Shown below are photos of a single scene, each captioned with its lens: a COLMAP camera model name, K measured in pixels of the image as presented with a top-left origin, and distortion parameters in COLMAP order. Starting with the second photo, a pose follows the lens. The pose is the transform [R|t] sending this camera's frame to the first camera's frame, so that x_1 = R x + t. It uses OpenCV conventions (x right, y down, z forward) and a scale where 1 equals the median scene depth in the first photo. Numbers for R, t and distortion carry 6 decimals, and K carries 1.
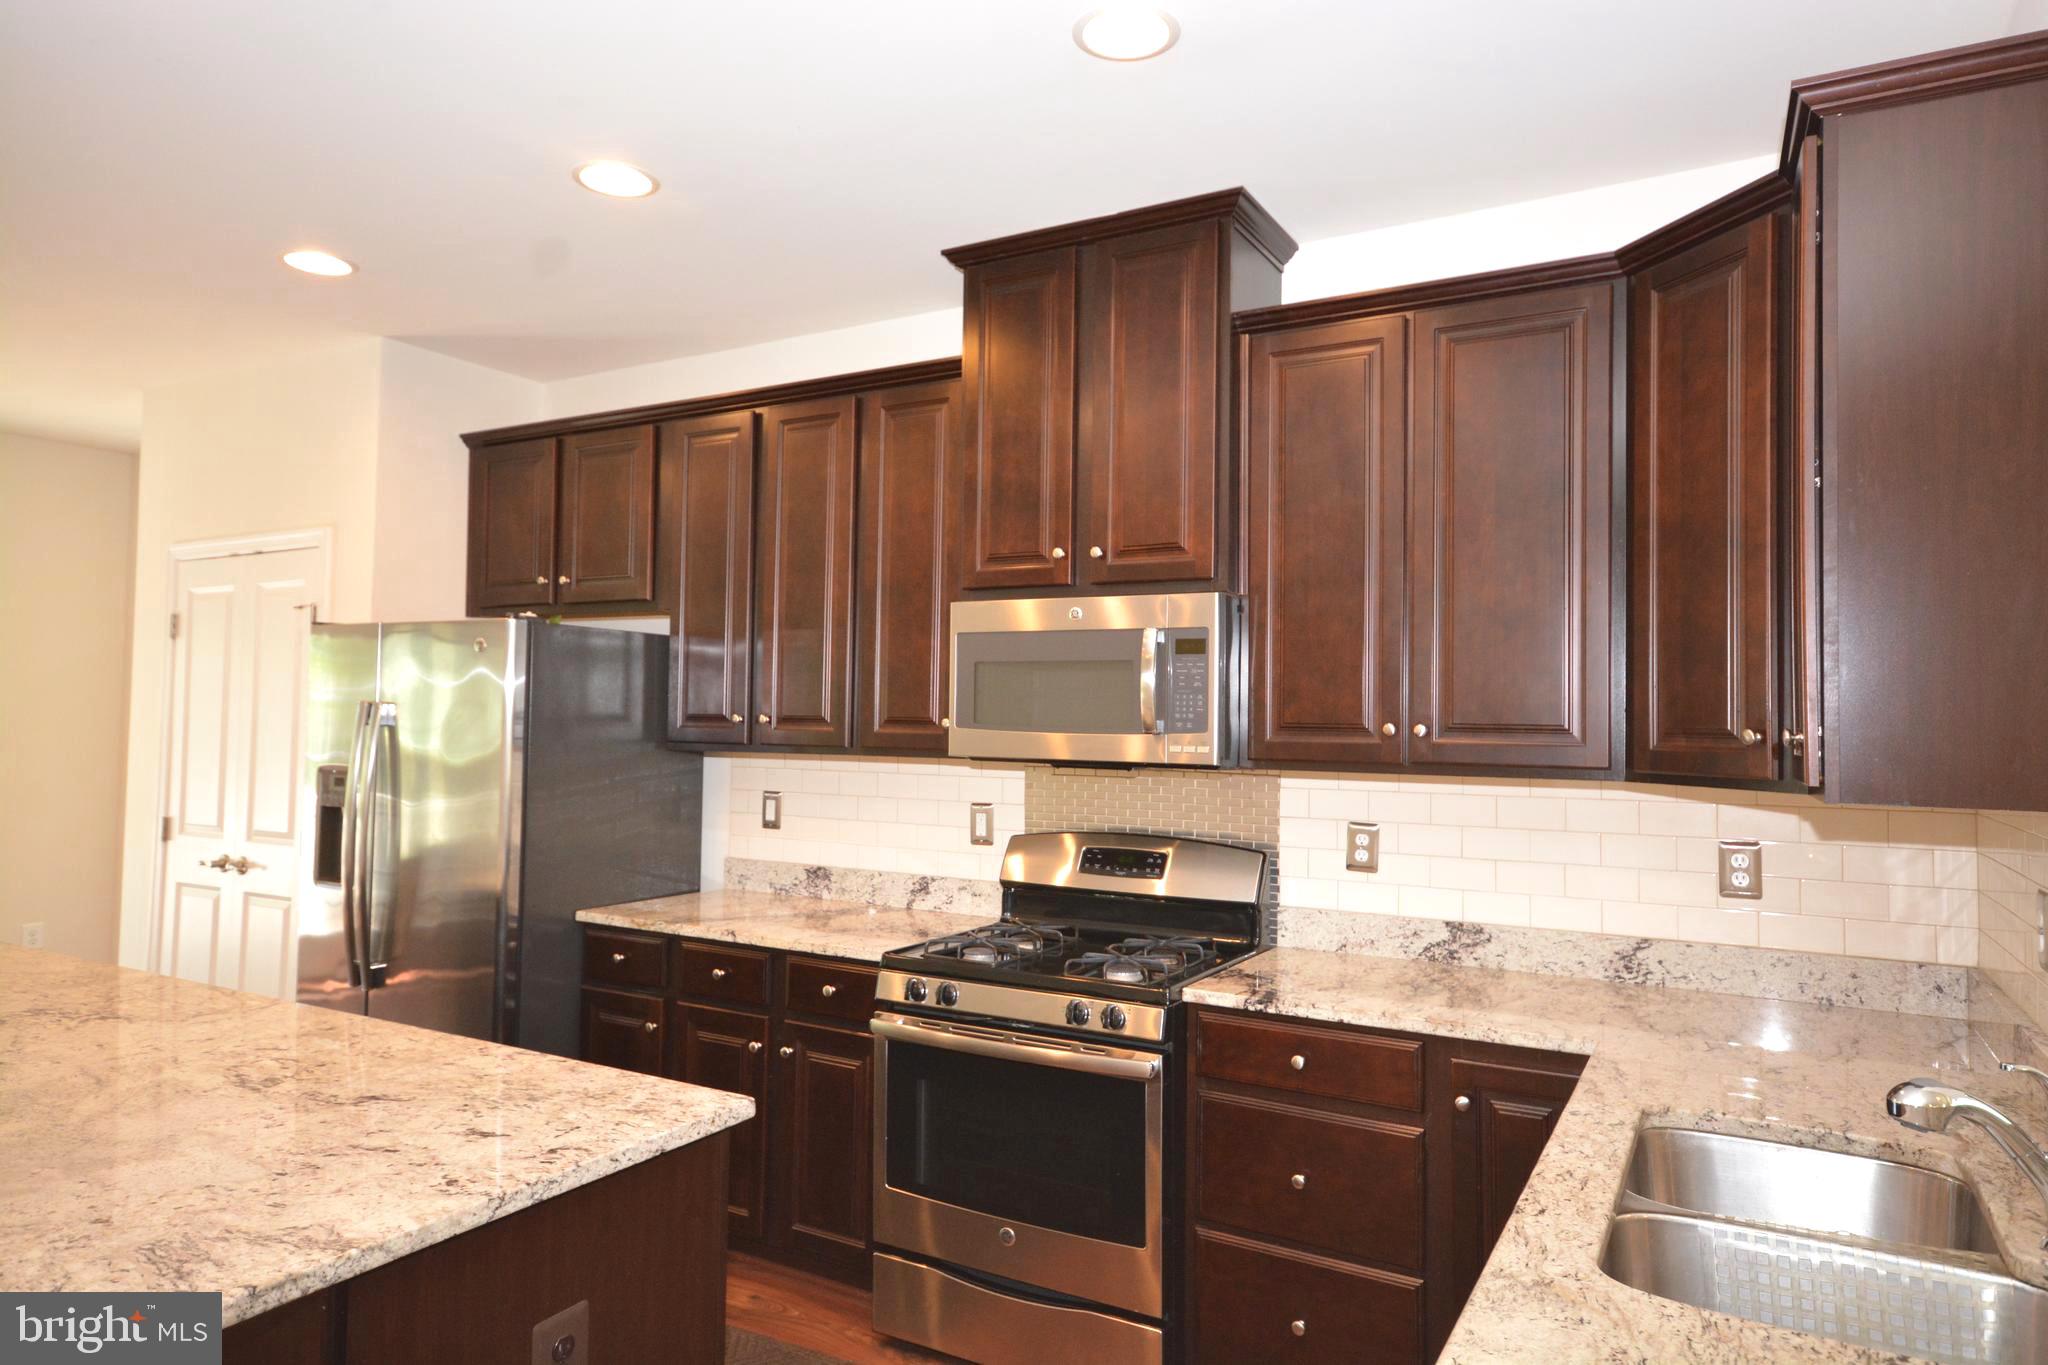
lens RADIAL K [[1252.9, 0, 1017.2], [0, 1252.9, 675.6], [0, 0, 1]] dist [0.009777, 0.000731]
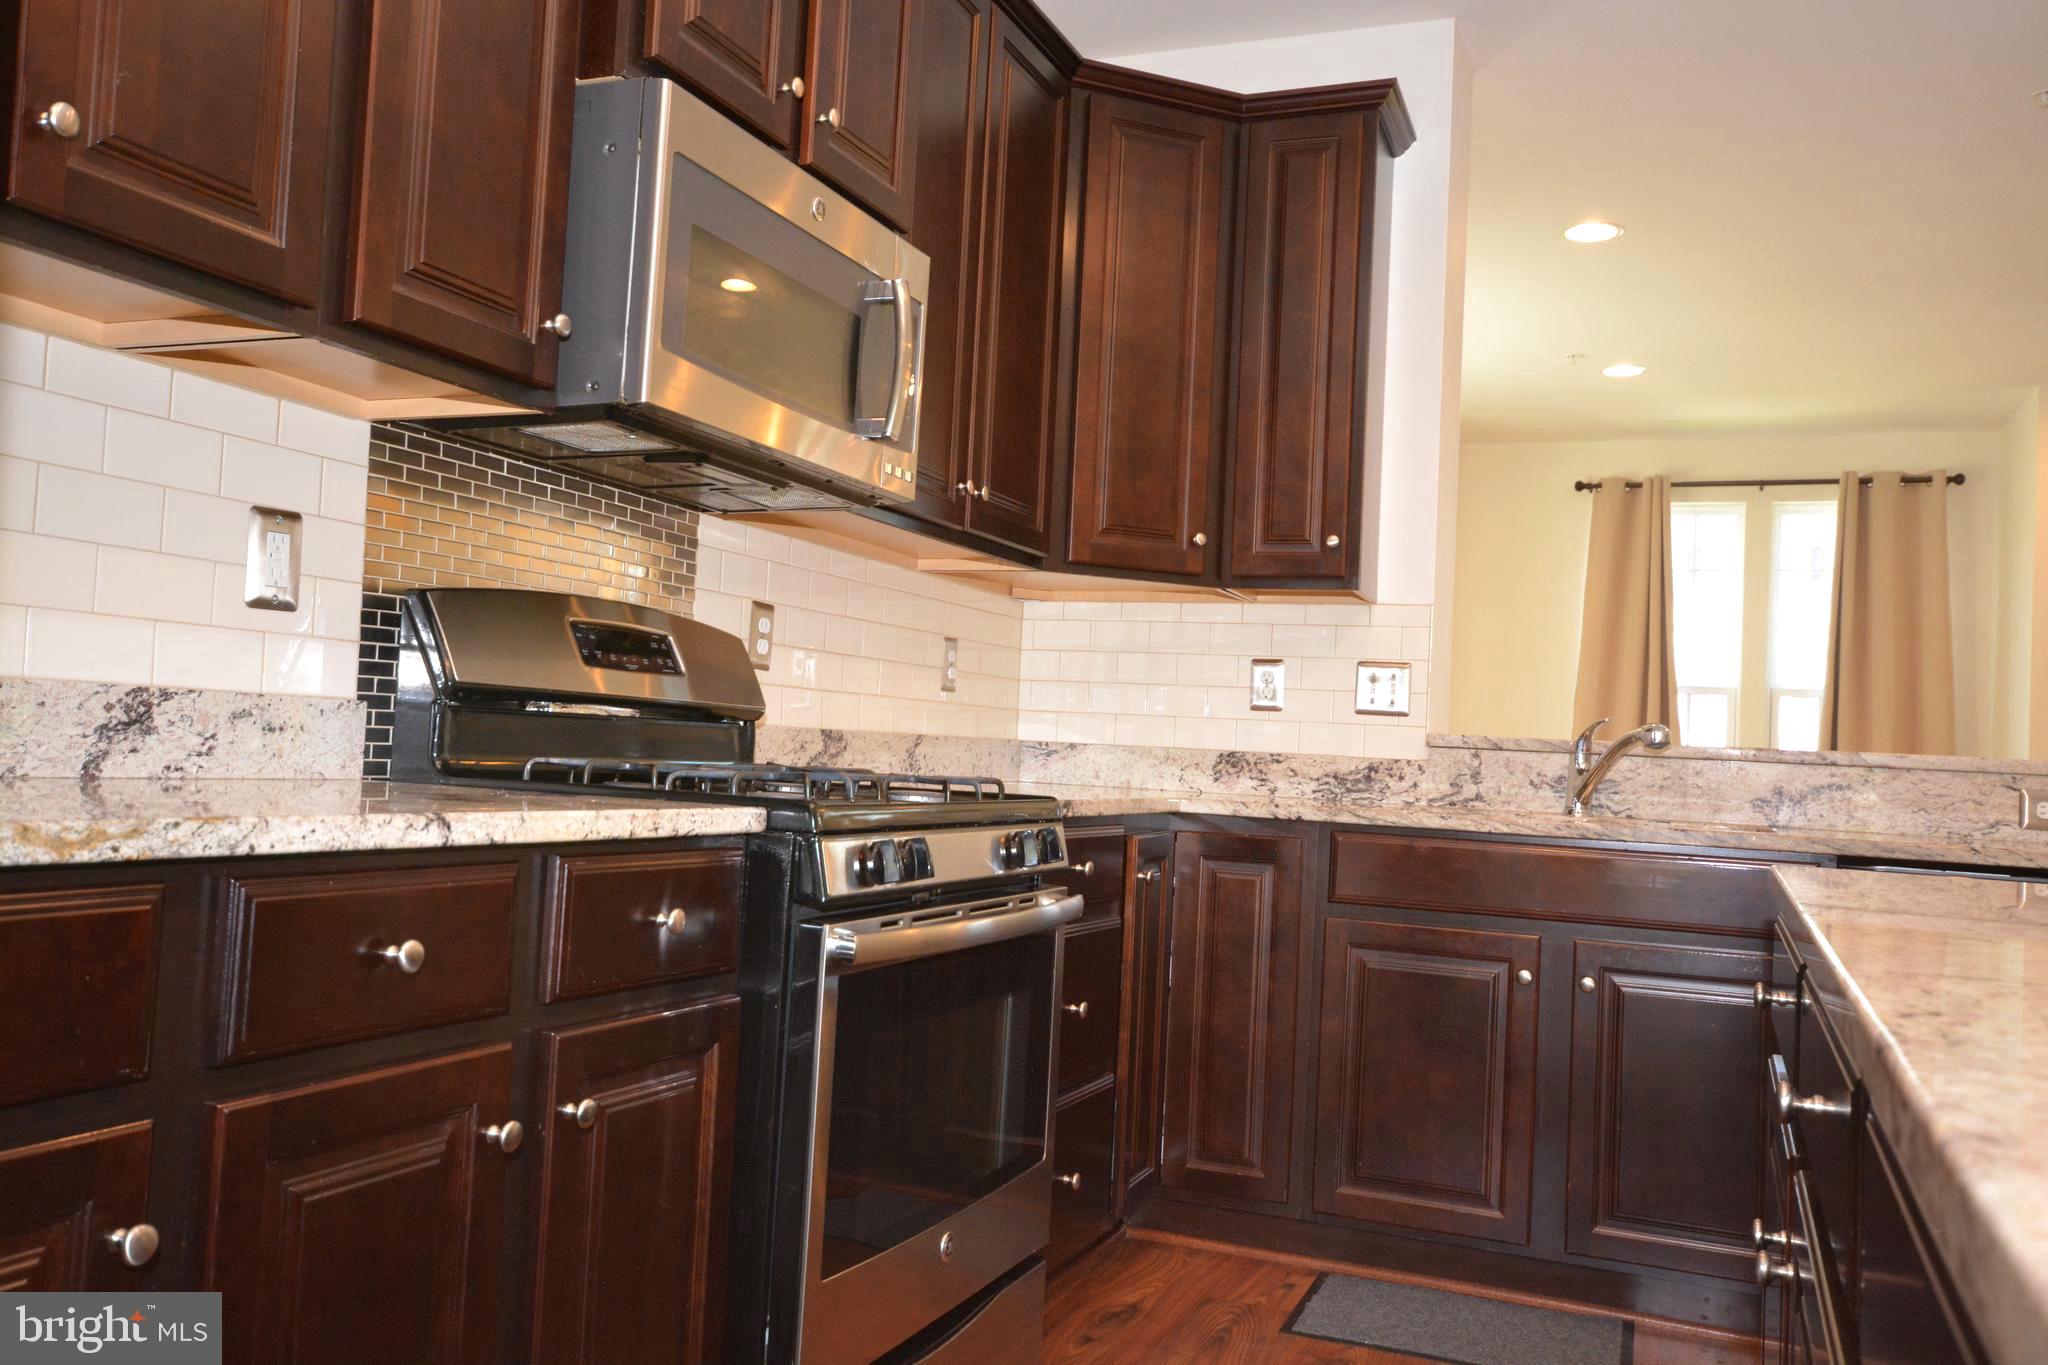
lens RADIAL K [[1665.0, 0, 1040.9], [0, 1665.0, 684.9], [0, 0, 1]] dist [0.007359, 0.017398]
pose [[-0.132099, 0.019805, 0.991039, -0.701635], [-0.090132, 0.995419, -0.031907, 0.178588], [-0.987130, -0.093539, -0.129709, 0.946736]]
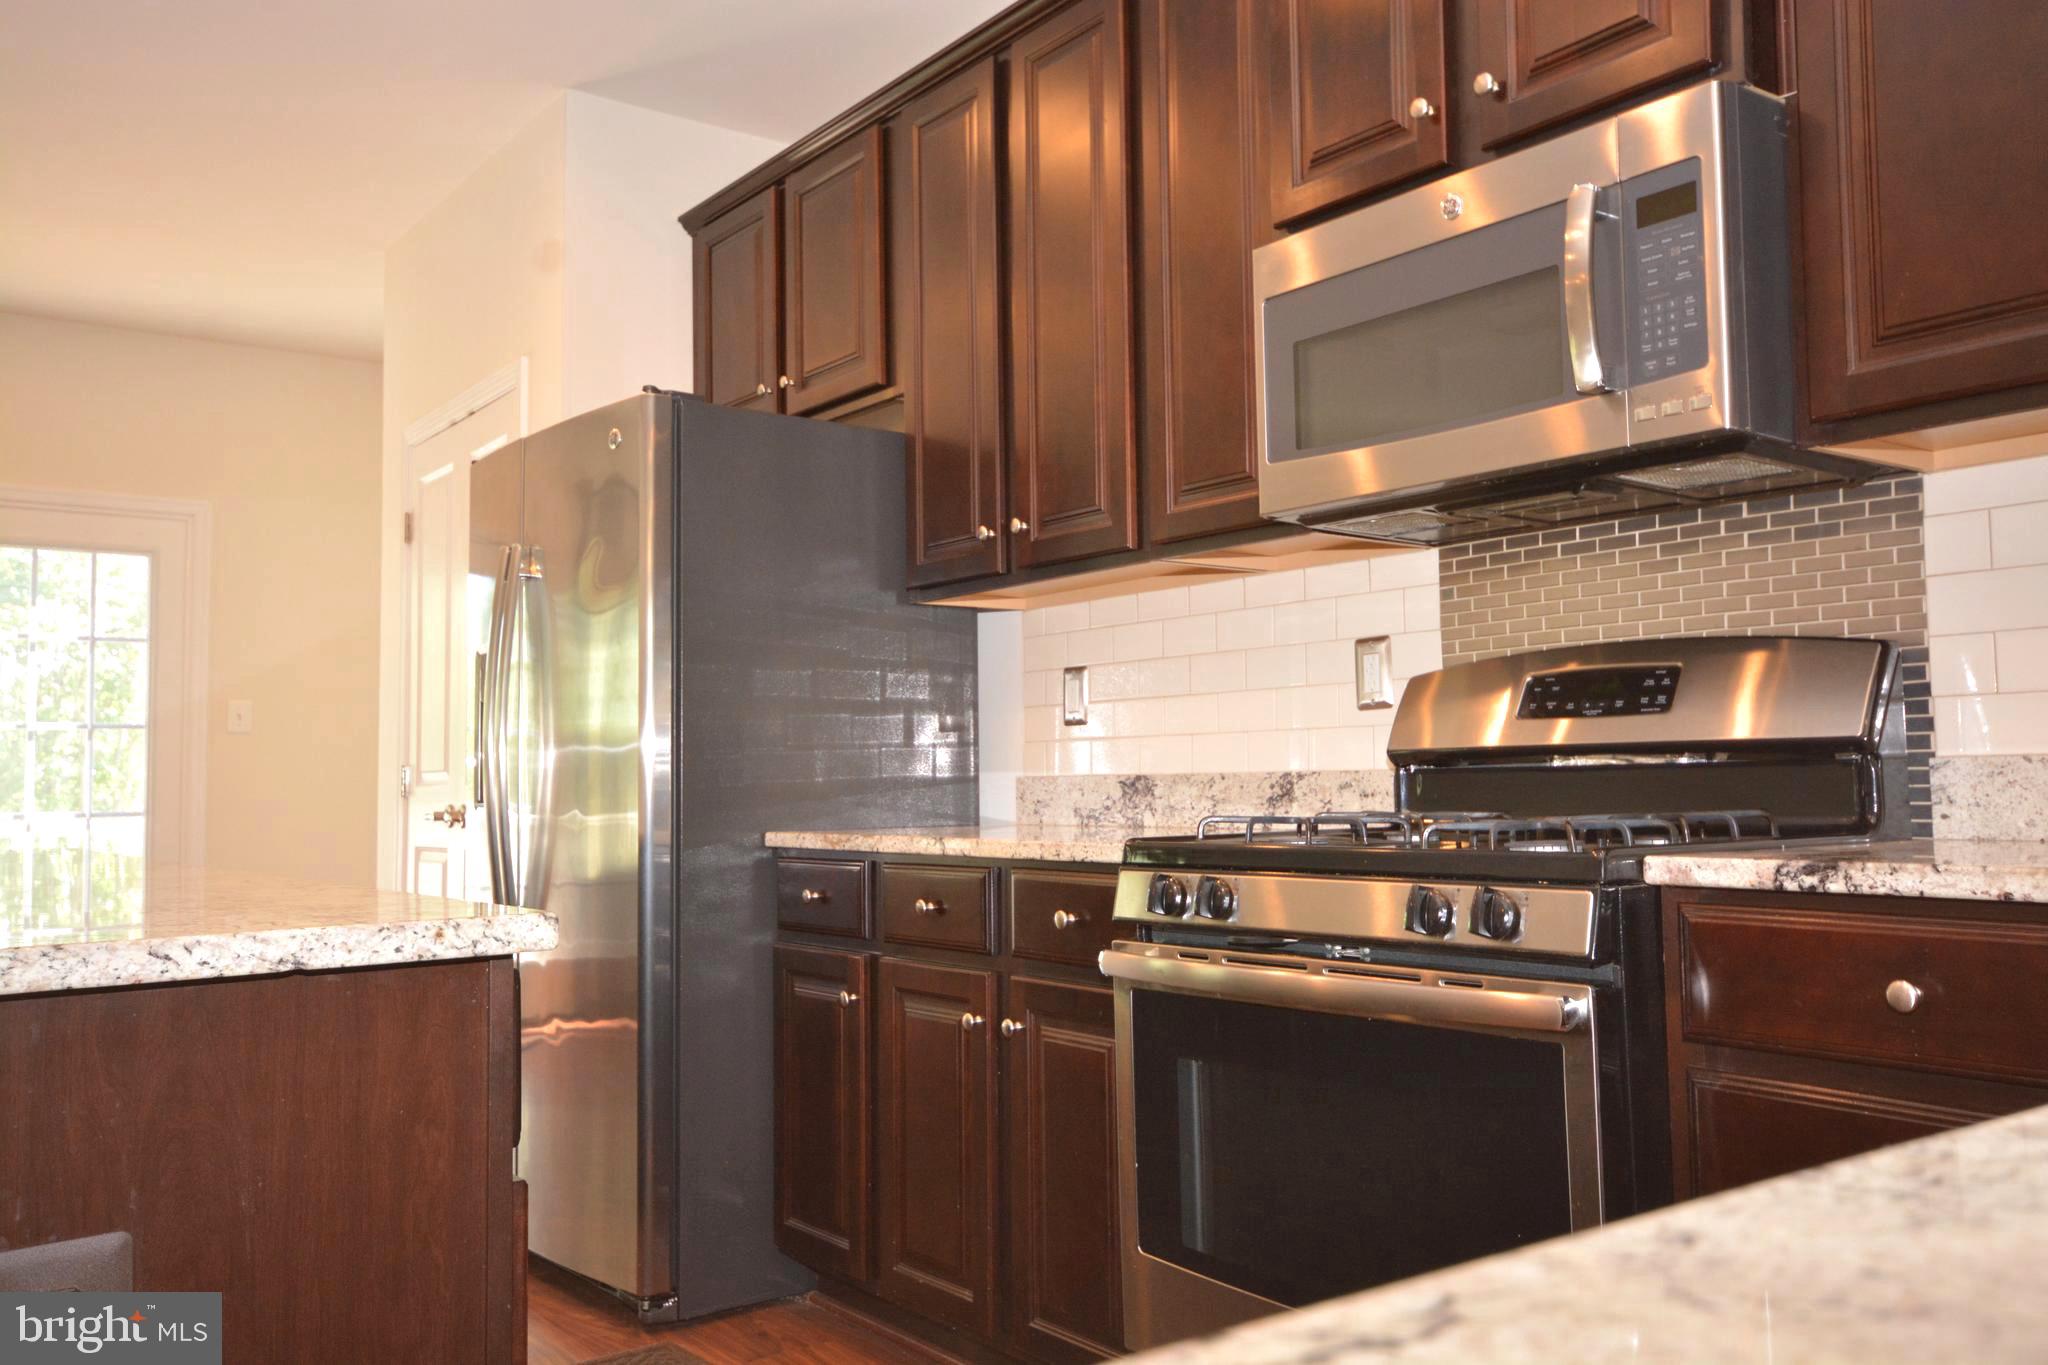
lens RADIAL K [[1665.0, 0, 1023.0], [0, 1665.0, 677.4], [0, 0, 1]] dist [0.007359, 0.017398]
pose [[0.921531, -0.052404, -0.384751, 0.136161], [0.041735, 0.998479, -0.036034, 0.163298], [0.386054, 0.017149, 0.922317, 0.268626]]
